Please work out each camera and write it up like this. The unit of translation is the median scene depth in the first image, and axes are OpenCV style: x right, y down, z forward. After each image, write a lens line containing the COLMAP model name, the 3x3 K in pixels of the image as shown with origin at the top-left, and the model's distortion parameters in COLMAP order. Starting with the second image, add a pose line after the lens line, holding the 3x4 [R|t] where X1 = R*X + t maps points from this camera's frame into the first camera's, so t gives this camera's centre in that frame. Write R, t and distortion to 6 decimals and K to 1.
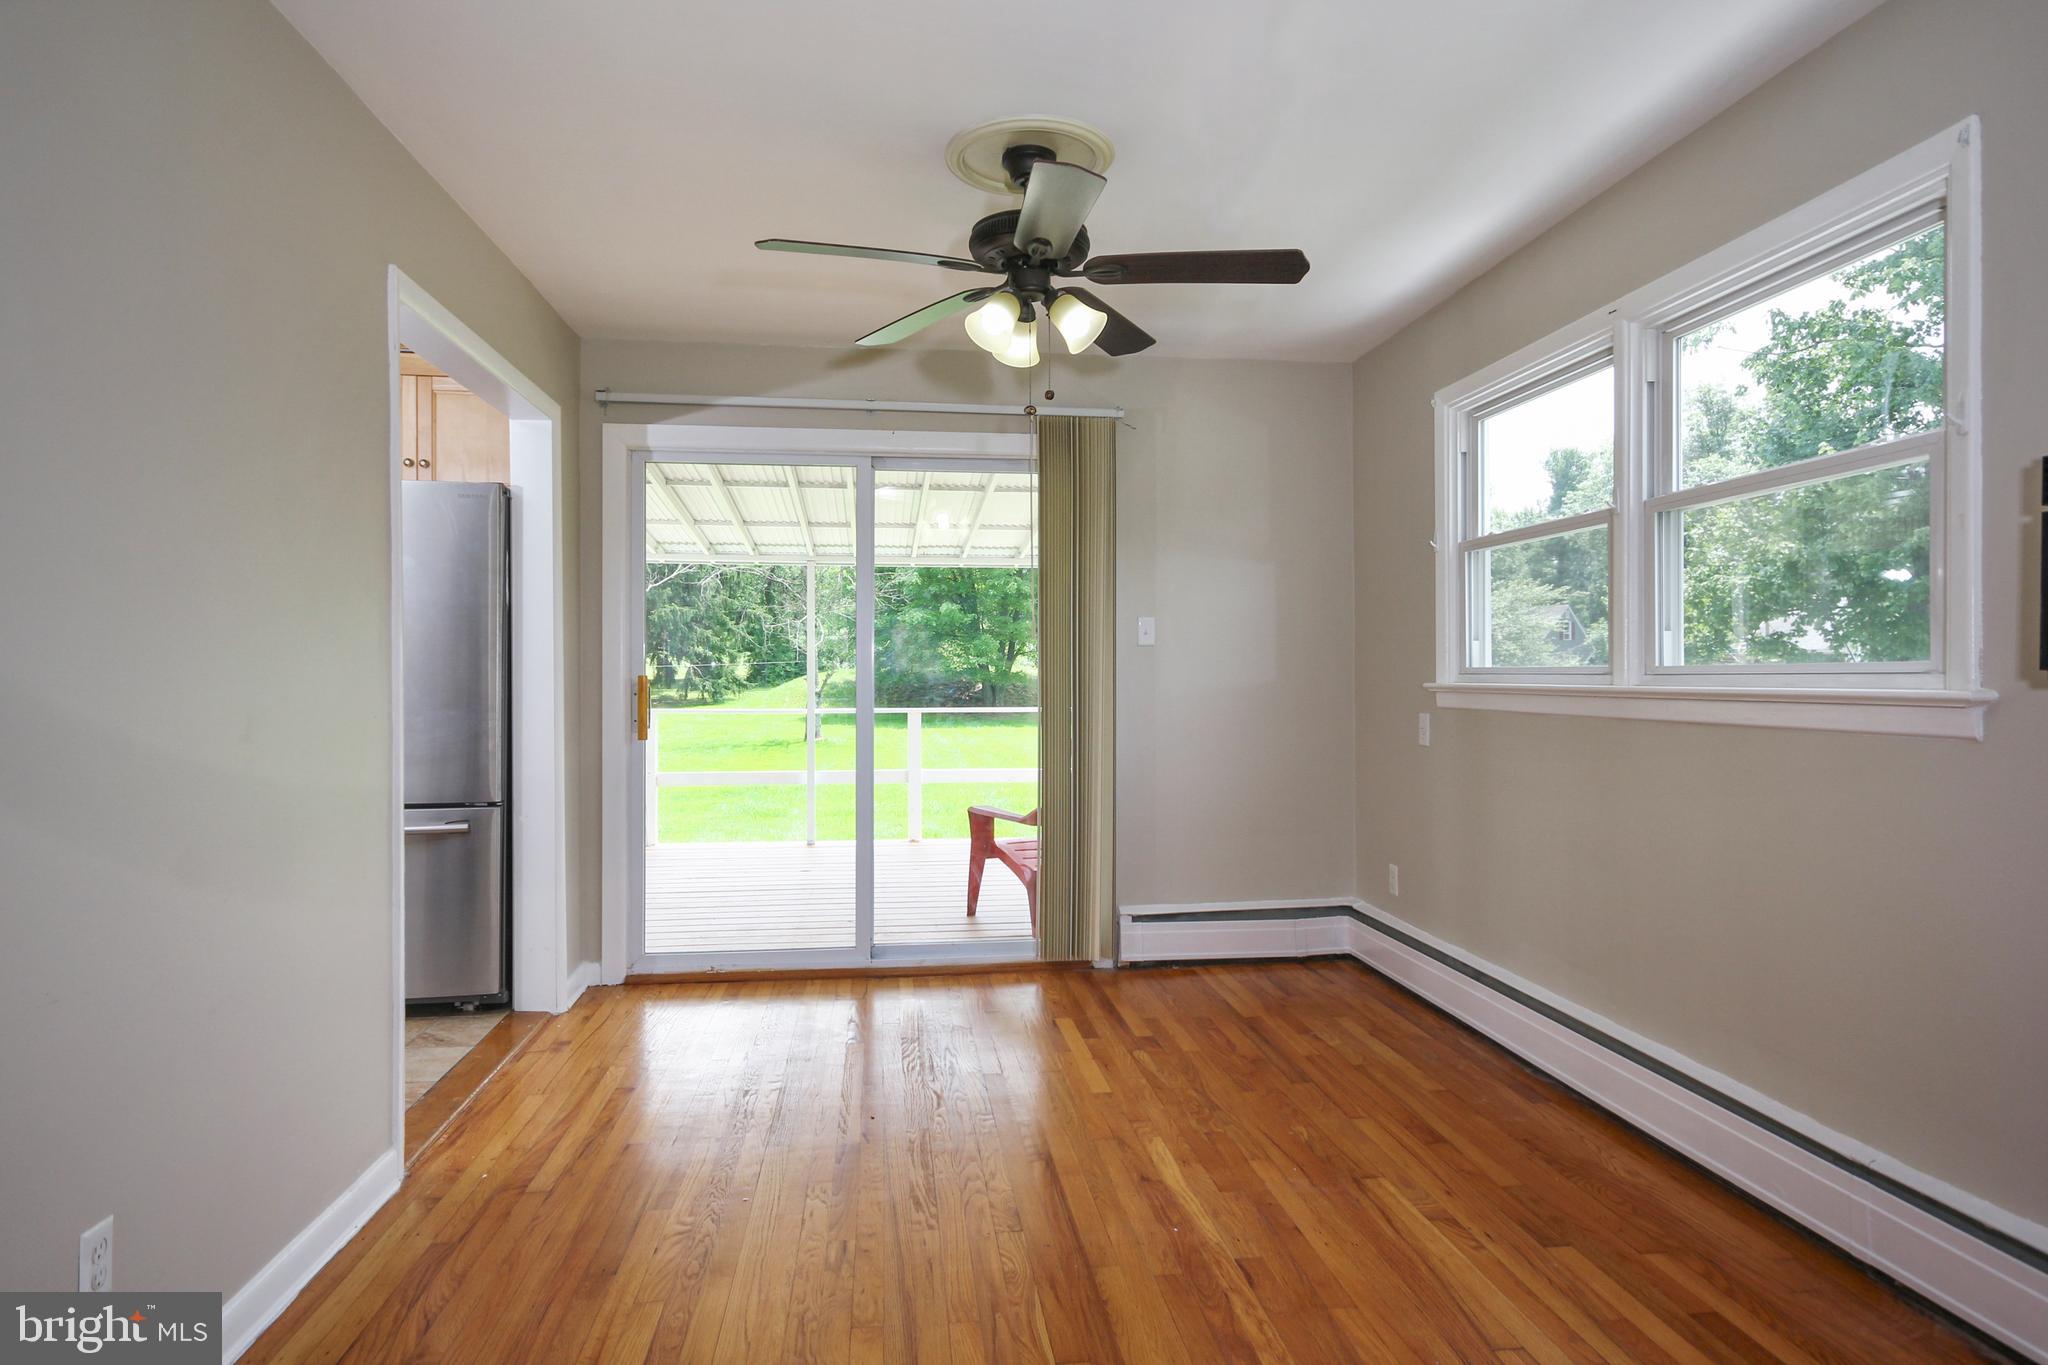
lens RADIAL K [[1169.0, 0, 1025.7], [0, 1169.0, 676.7], [0, 0, 1]] dist [-0.005804, -0.000991]
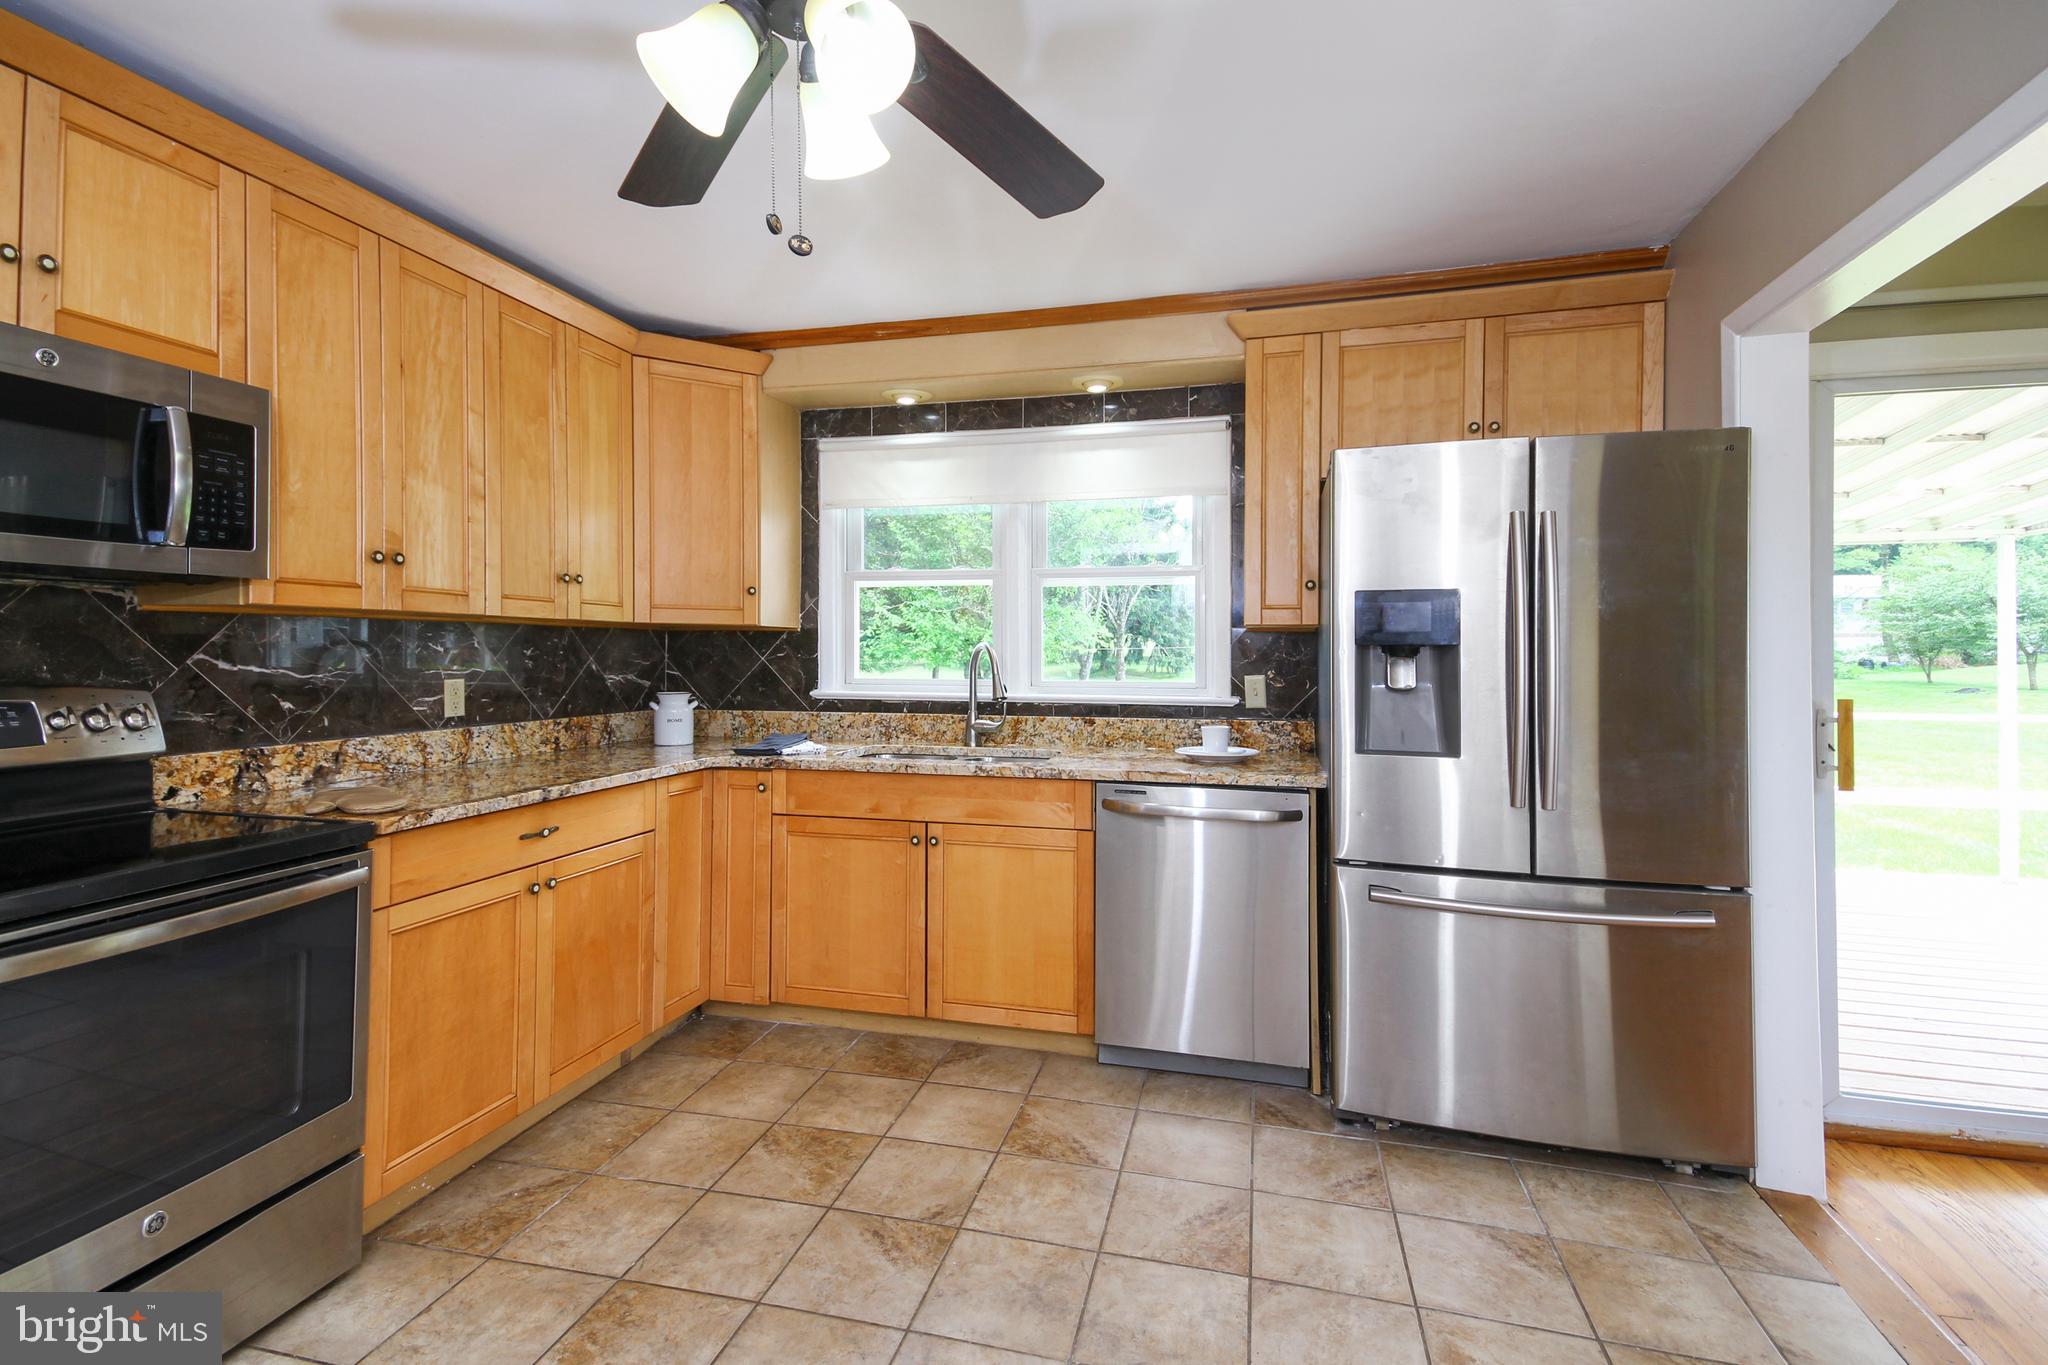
lens RADIAL K [[933.7, 0, 1009.6], [0, 933.7, 646.9], [0, 0, 1]] dist [0.032784, -0.002800]
pose [[0.914520, -0.001126, -0.404539, -0.532945], [-0.001900, 0.999973, -0.007080, -0.025877], [0.404536, 0.007243, 0.914493, 0.256439]]
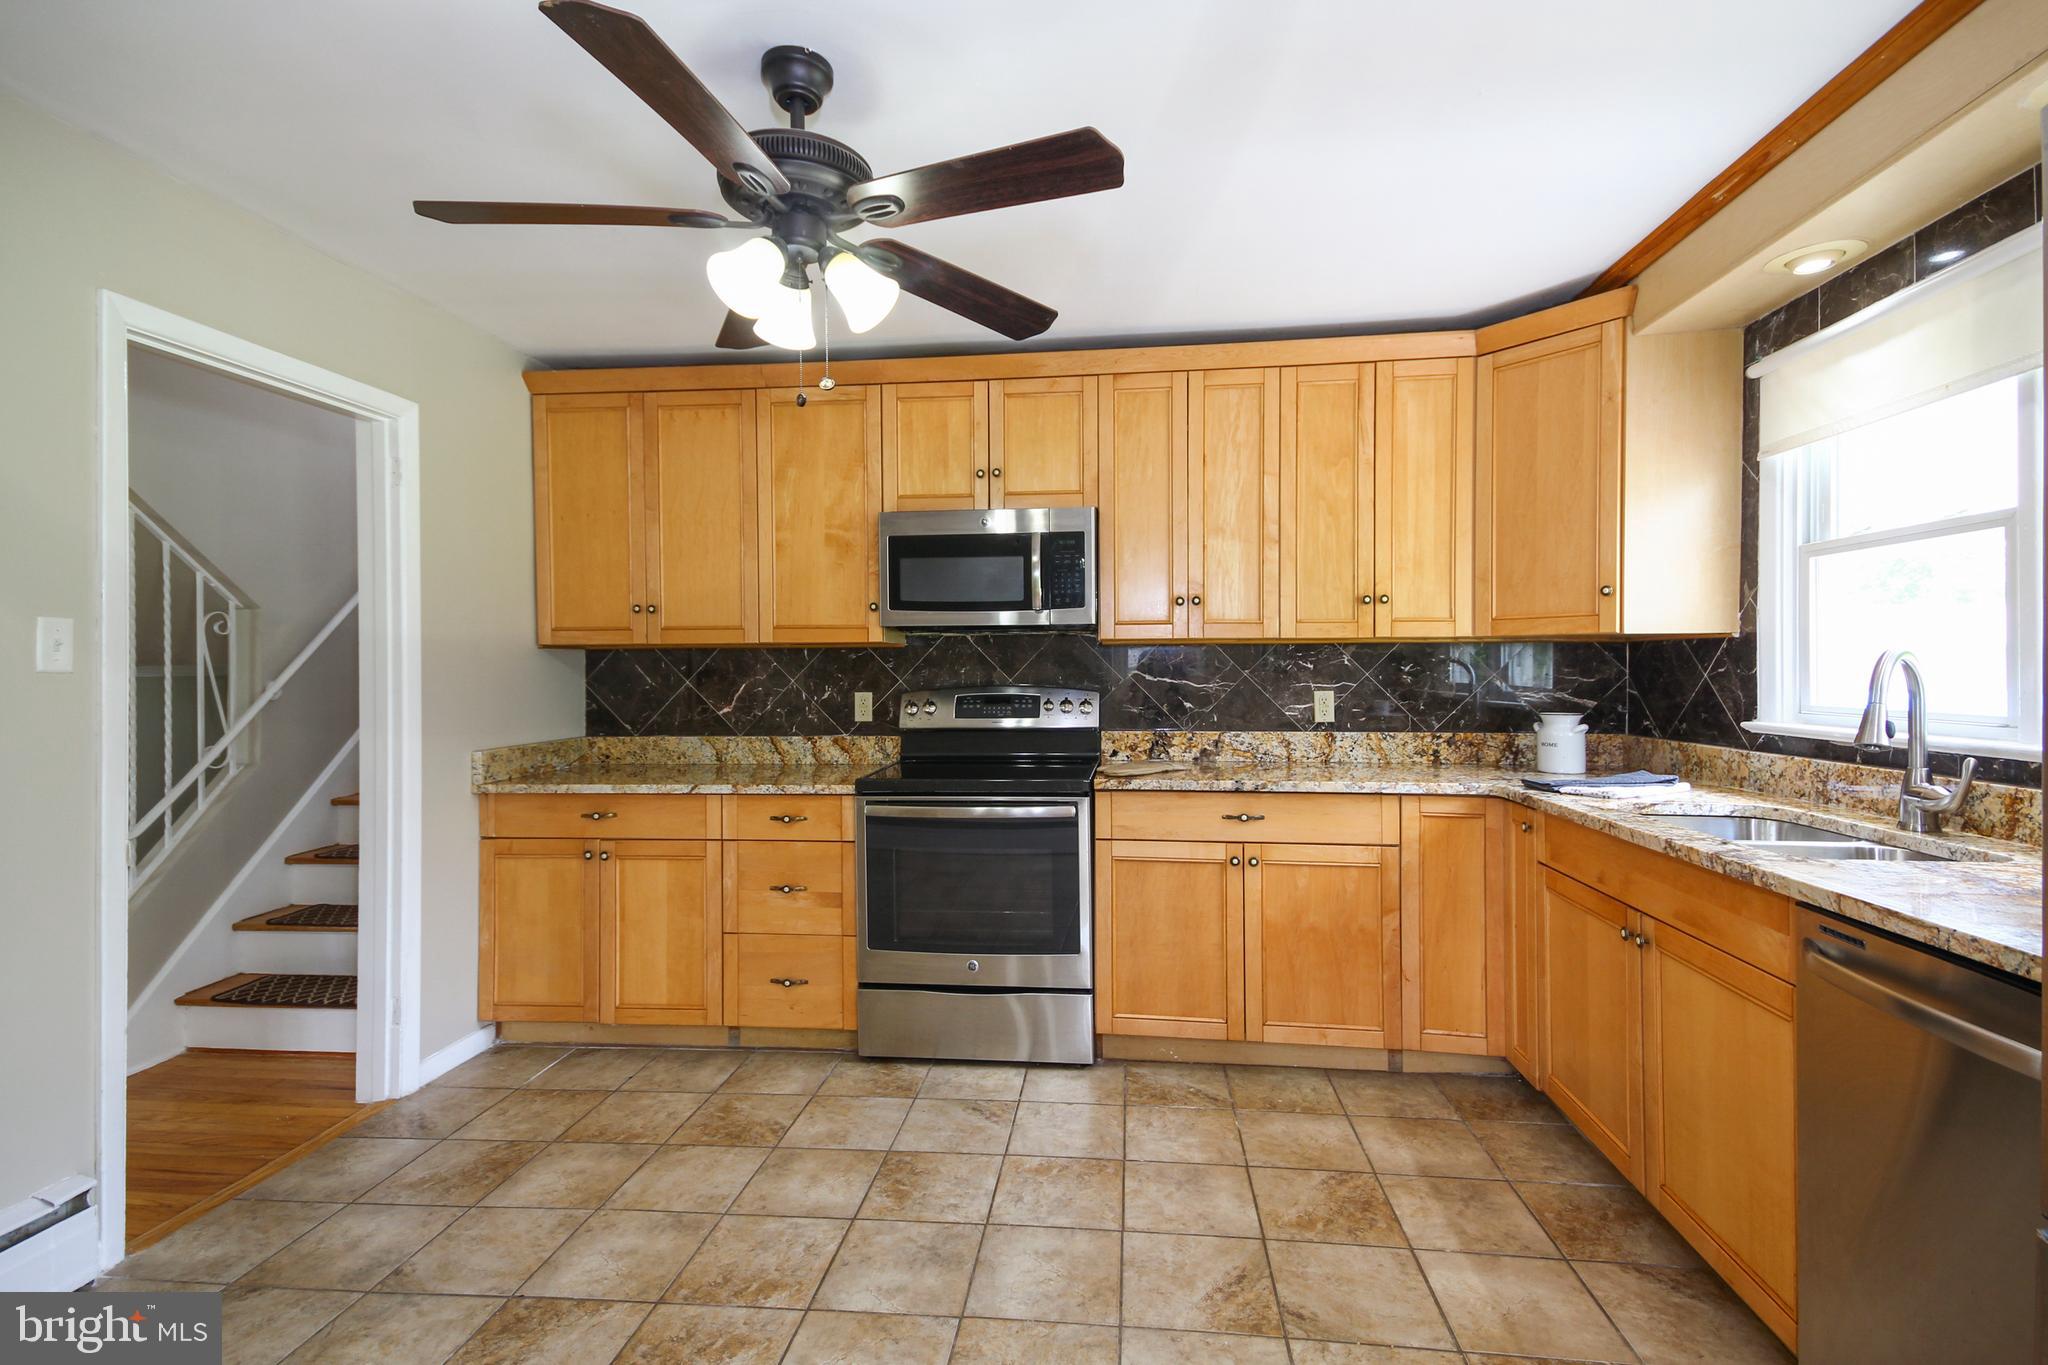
lens RADIAL K [[933.7, 0, 1025.5], [0, 933.7, 670.5], [0, 0, 1]] dist [0.032784, -0.002800]
pose [[-0.267491, -0.000396, -0.963560, -0.333251], [0.001379, 0.999999, -0.000794, -0.024140], [0.963559, -0.001541, -0.267490, 0.666543]]
